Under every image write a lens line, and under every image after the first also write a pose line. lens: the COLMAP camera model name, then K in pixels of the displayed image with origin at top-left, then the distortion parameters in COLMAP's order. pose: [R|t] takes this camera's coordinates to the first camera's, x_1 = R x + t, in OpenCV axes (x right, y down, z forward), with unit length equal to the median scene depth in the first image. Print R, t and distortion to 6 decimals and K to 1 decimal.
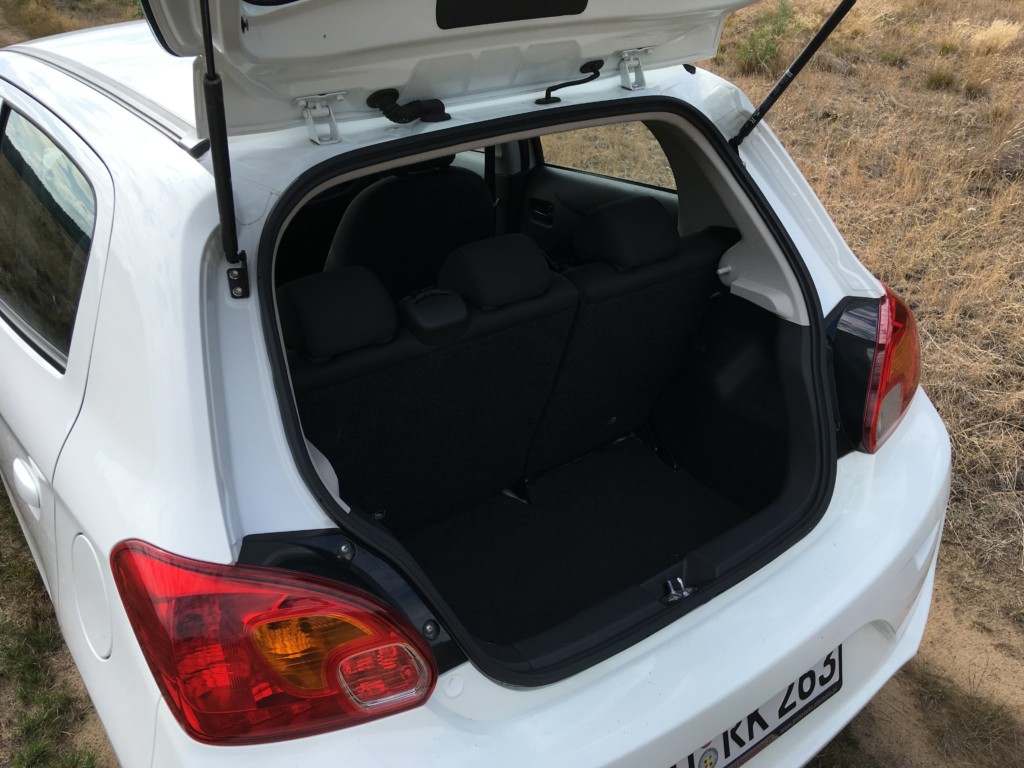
lens RADIAL K [[856.6, 0, 514.0], [0, 856.6, 381.4], [0, 0, 1]] dist [0.102012, -0.166466]
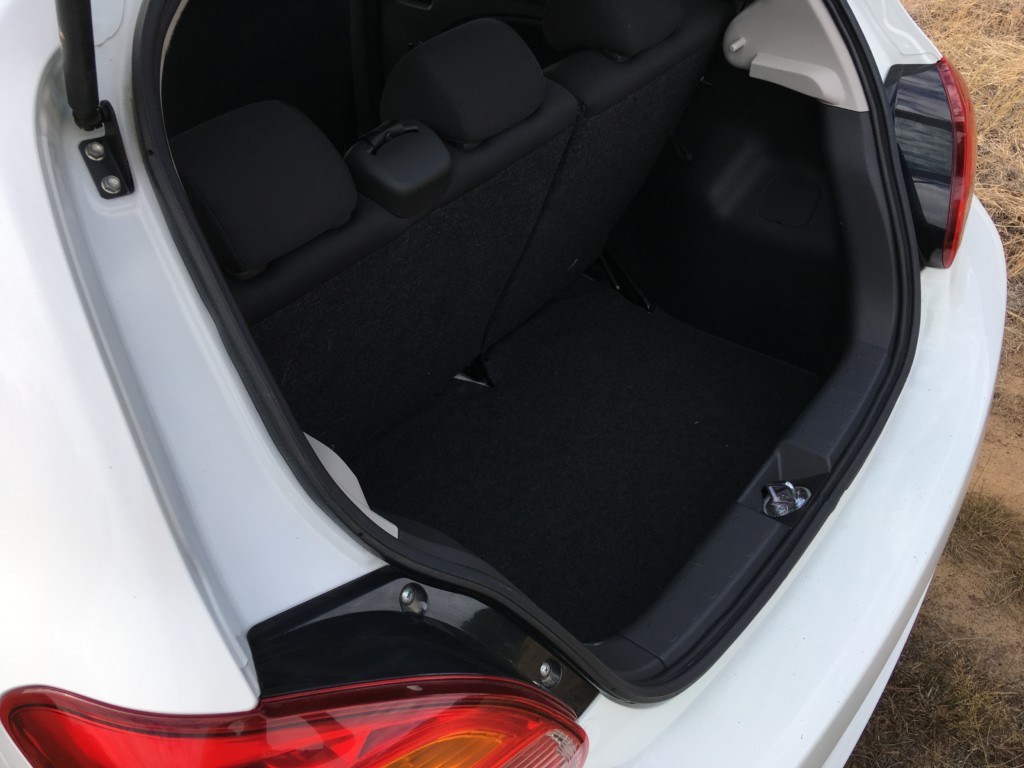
lens RADIAL K [[869.1, 0, 513.7], [0, 869.1, 373.0], [0, 0, 1]] dist [0.111201, -0.174745]
pose [[0.961966, -0.178571, 0.206722, -0.177040], [0.130122, 0.964924, 0.228013, -0.068615], [-0.240187, -0.192441, 0.951460, 0.340305]]
